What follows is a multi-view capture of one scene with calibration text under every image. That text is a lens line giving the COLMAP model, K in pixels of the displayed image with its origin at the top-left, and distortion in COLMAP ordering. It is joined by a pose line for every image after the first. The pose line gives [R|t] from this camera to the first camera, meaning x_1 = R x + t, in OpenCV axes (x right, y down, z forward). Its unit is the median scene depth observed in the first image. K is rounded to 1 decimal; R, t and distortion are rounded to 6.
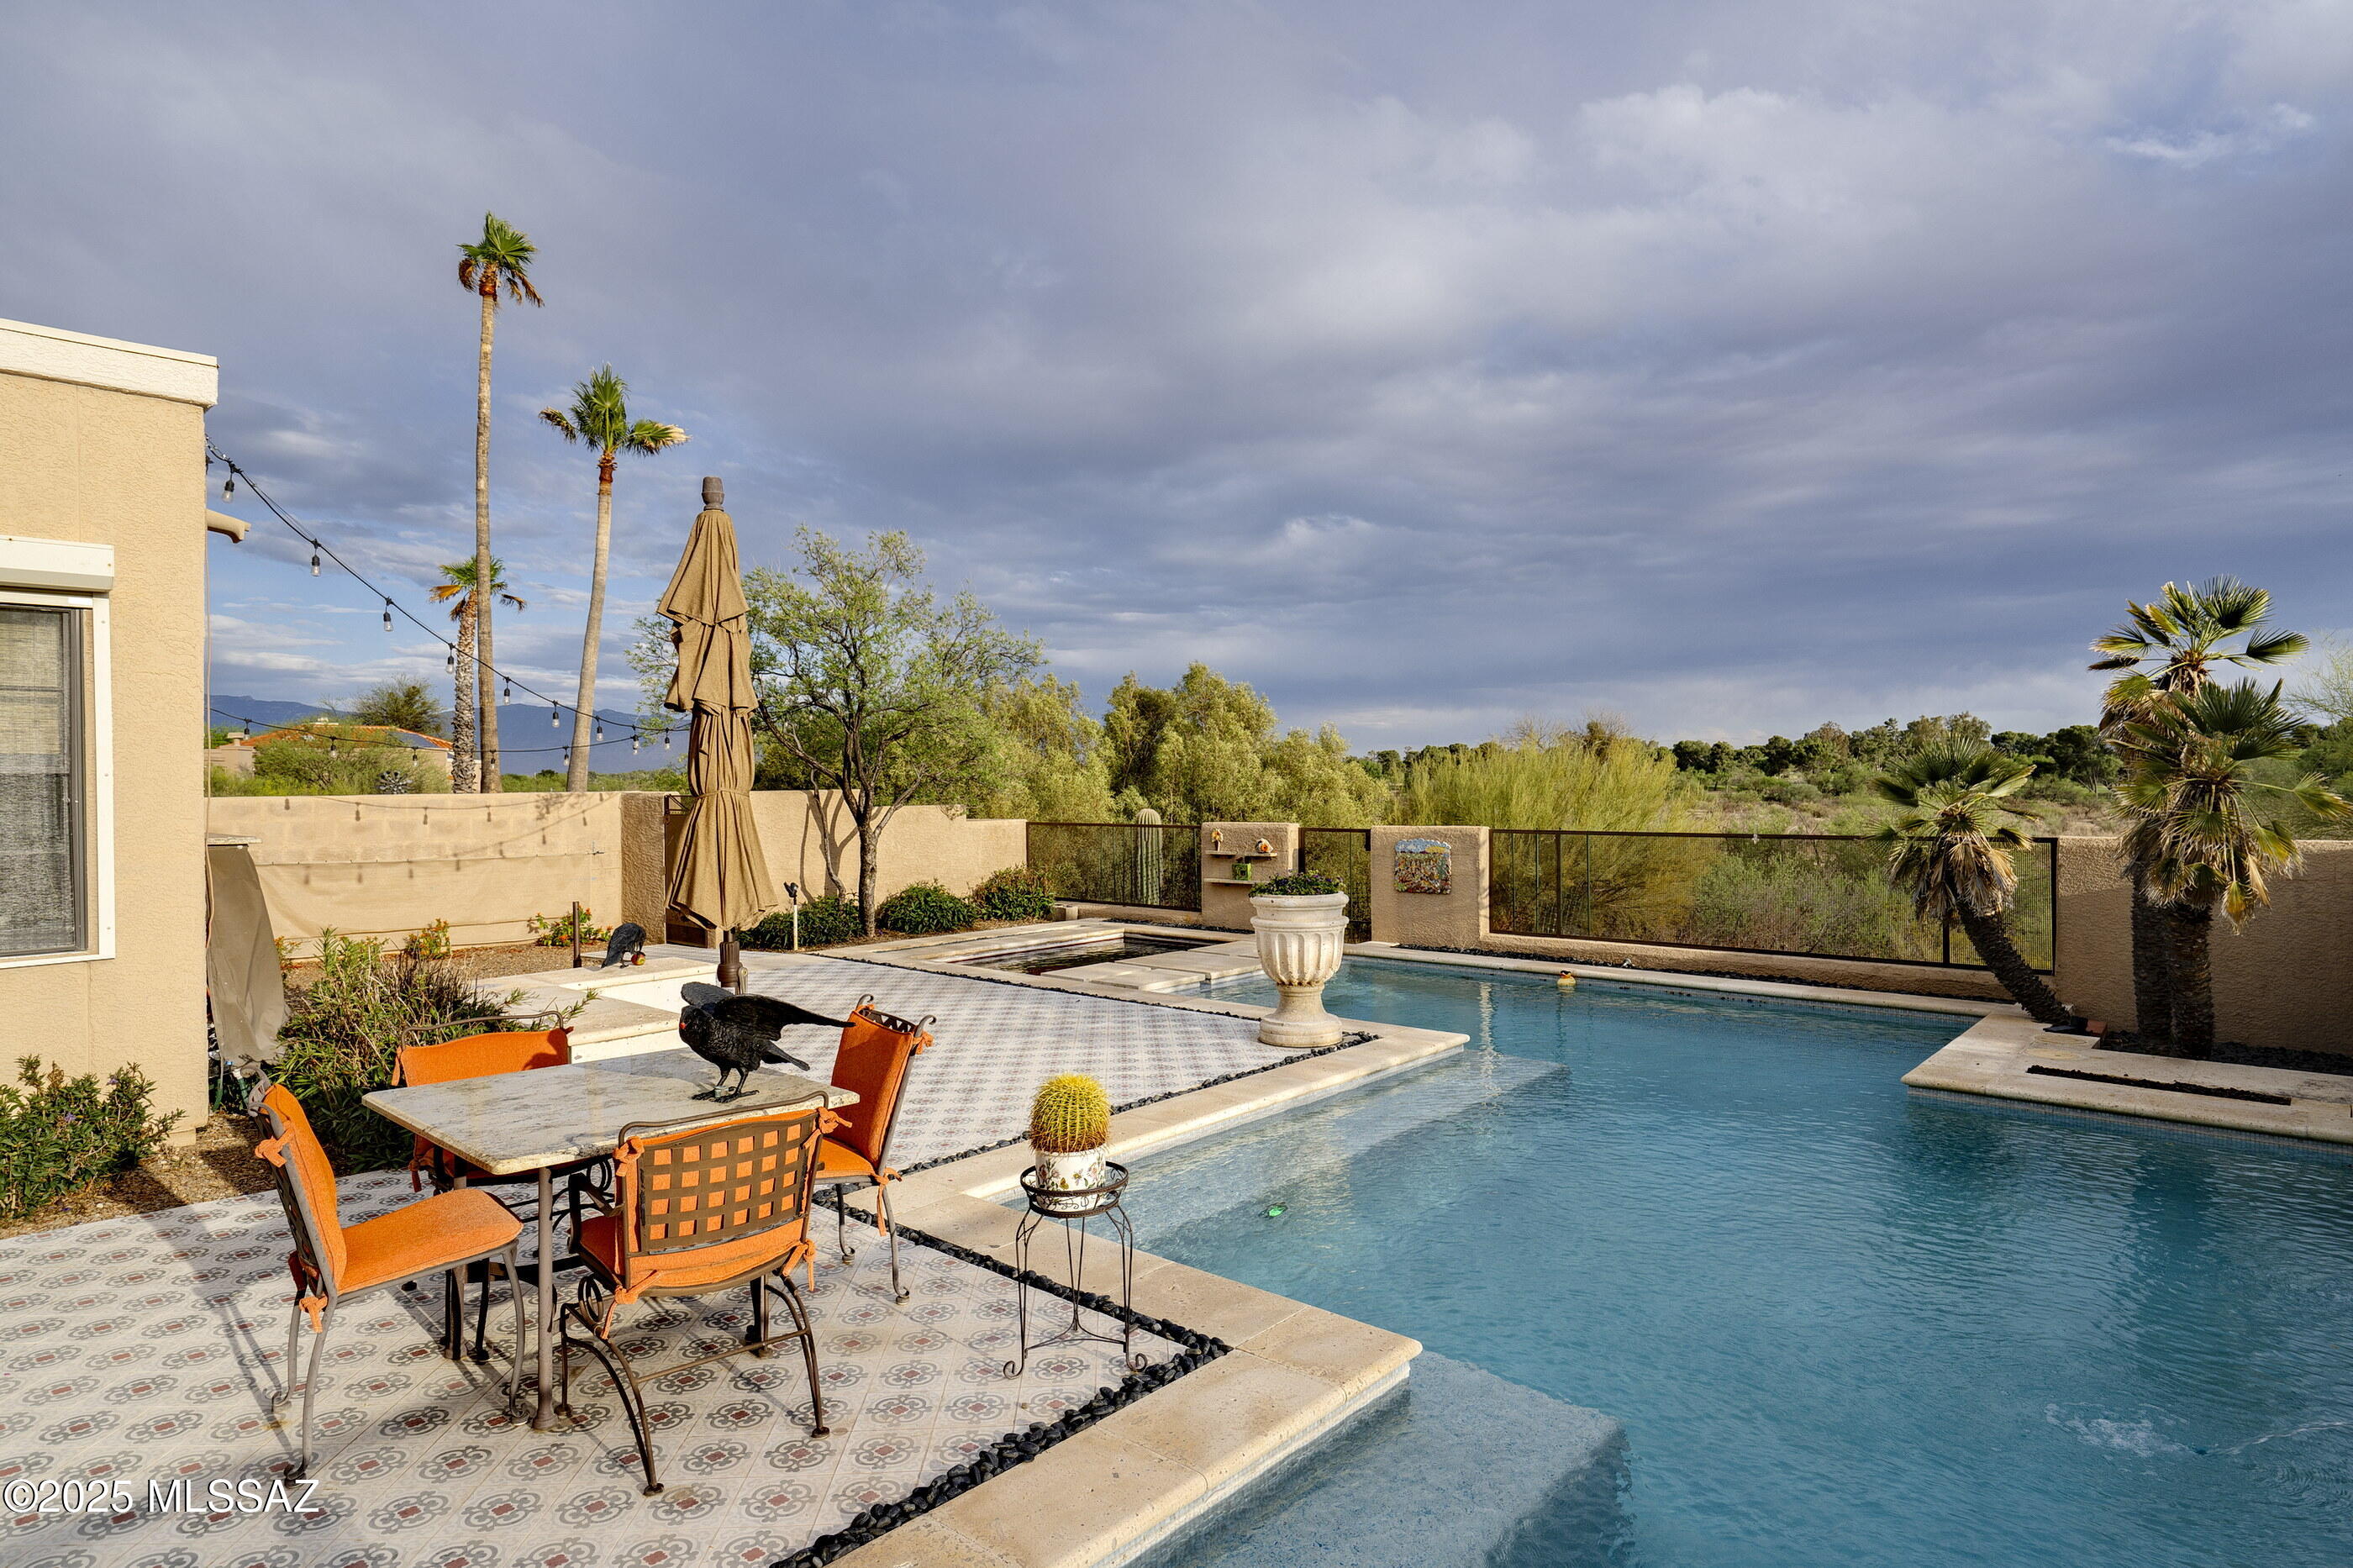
lens RADIAL K [[1305.7, 0, 1295.9], [0, 1305.7, 780.3], [0, 0, 1]] dist [0.005714, -0.000672]
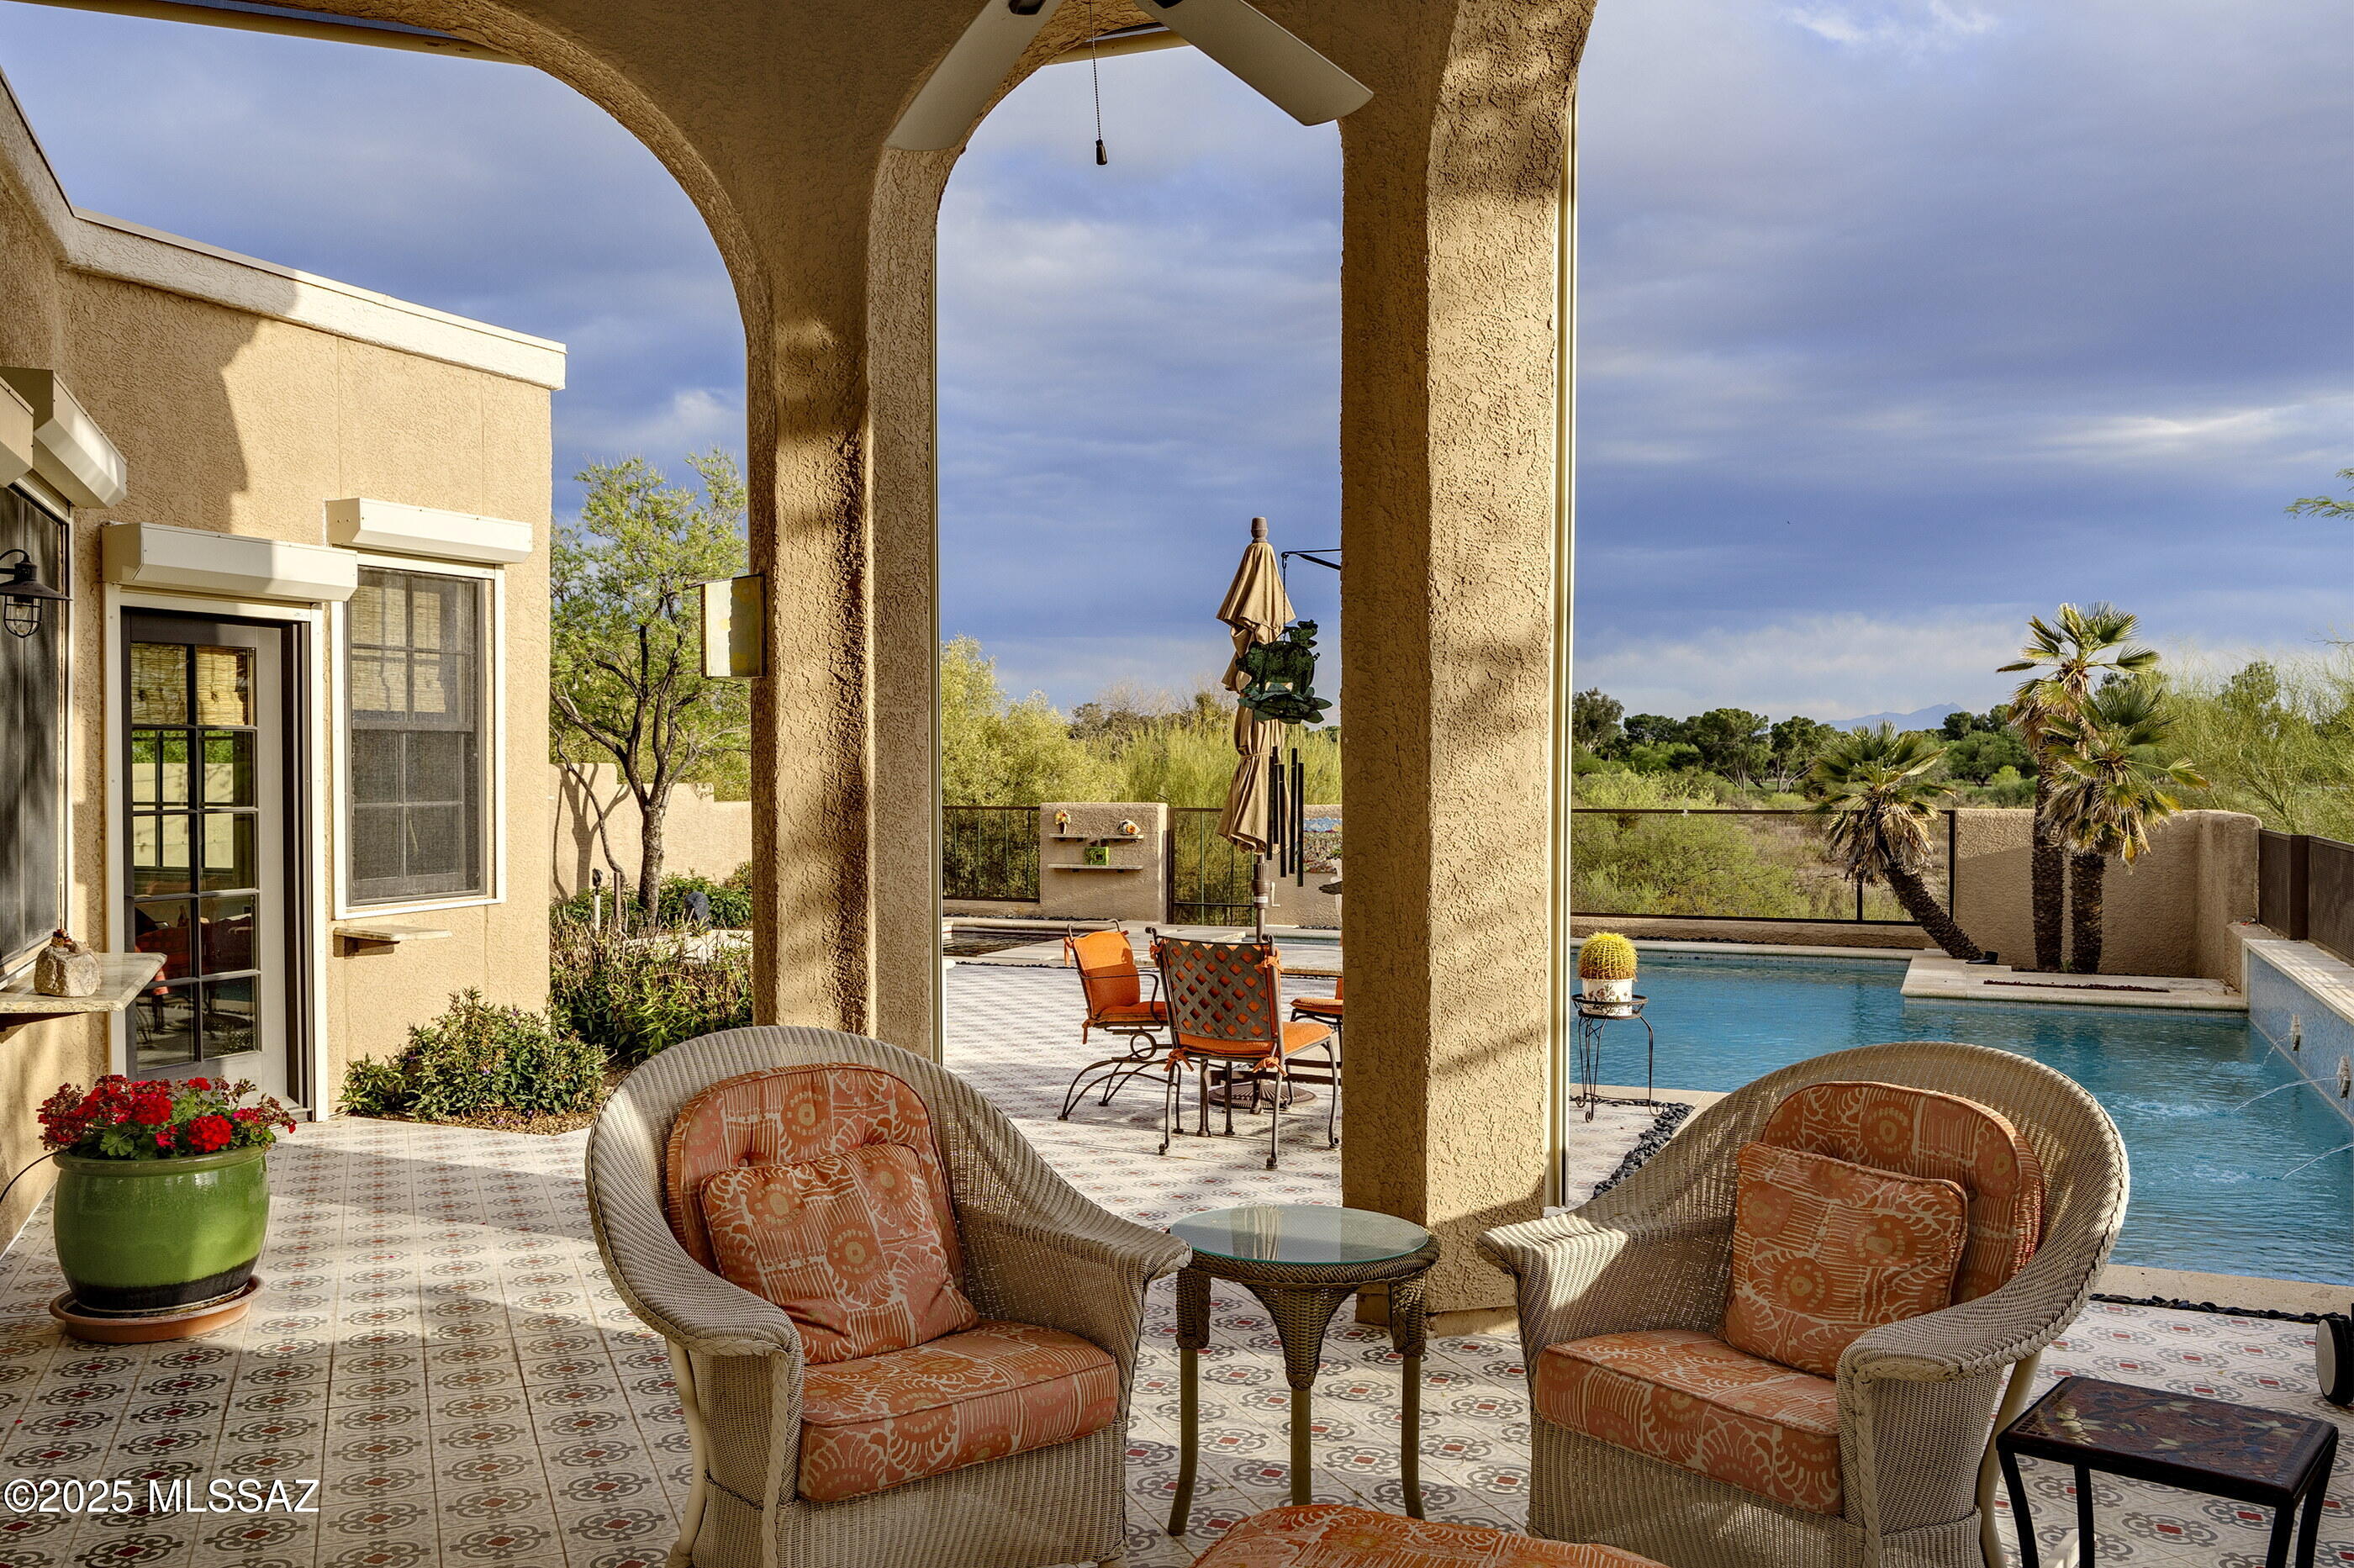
lens RADIAL K [[1794.8, 0, 1172.4], [0, 1794.8, 770.3], [0, 0, 1]] dist [0.016969, 0.006205]
pose [[0.967794, 0.009837, 0.251551, -0.386977], [-0.010192, 0.999948, 0.000110, 0.011055], [-0.251537, -0.002670, 0.967844, -0.302488]]
